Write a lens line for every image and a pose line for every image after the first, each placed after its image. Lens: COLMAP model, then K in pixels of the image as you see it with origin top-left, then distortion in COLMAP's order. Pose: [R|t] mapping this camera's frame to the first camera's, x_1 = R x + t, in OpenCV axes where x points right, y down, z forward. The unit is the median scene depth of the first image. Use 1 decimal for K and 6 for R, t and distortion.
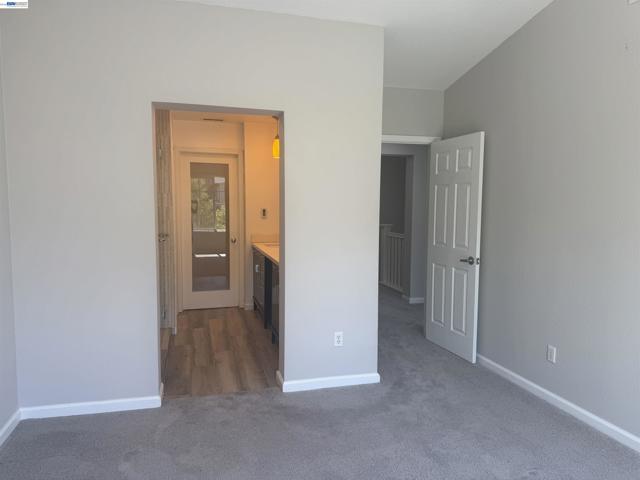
lens RADIAL K [[449.7, 0, 320.5], [0, 449.7, 238.8], [0, 0, 1]] dist [0.066106, -0.081971]
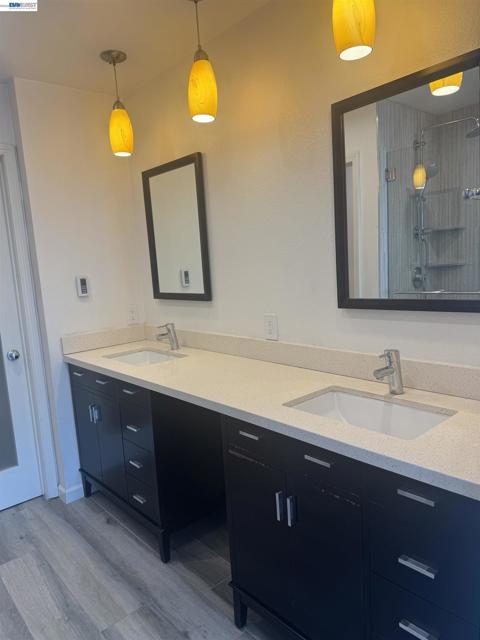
lens RADIAL K [[449.7, 0, 240.1], [0, 449.7, 321.0], [0, 0, 1]] dist [0.066106, -0.081971]
pose [[0.893808, -0.128706, 0.429584, -0.184364], [0.108927, 0.991551, 0.070437, -0.037965], [-0.435020, -0.016164, 0.900276, 0.511609]]
